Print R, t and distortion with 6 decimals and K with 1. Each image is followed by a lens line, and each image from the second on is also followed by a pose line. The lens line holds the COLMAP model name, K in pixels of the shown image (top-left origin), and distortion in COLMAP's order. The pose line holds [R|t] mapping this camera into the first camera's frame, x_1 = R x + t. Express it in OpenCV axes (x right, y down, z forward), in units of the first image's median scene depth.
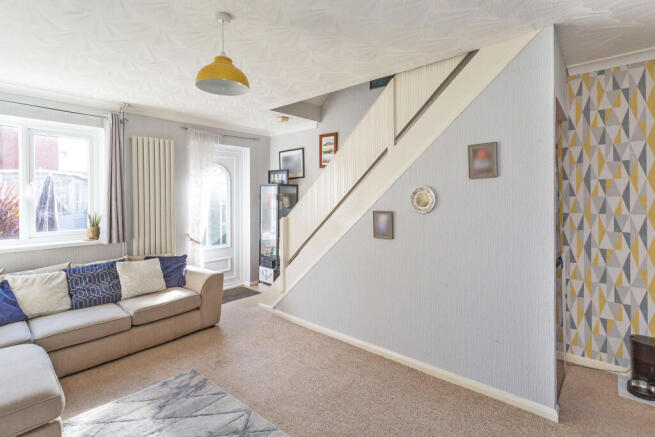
lens RADIAL K [[300.4, 0, 326.2], [0, 300.4, 199.2], [0, 0, 1]] dist [0.000385, 0.000122]
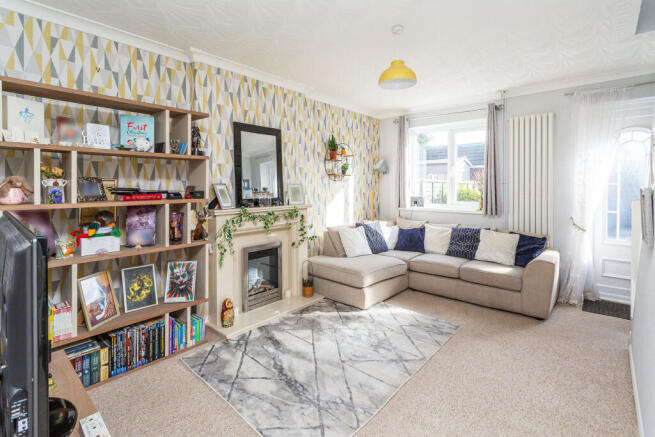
lens RADIAL K [[323.3, 0, 326.3], [0, 323.3, 187.1], [0, 0, 1]] dist [-0.000079, -0.000197]
pose [[-0.005271, 0.018705, -0.999811, 0.670197], [0.001525, 0.999824, 0.018697, 0.016354], [0.999985, -0.001426, -0.005299, 0.437081]]
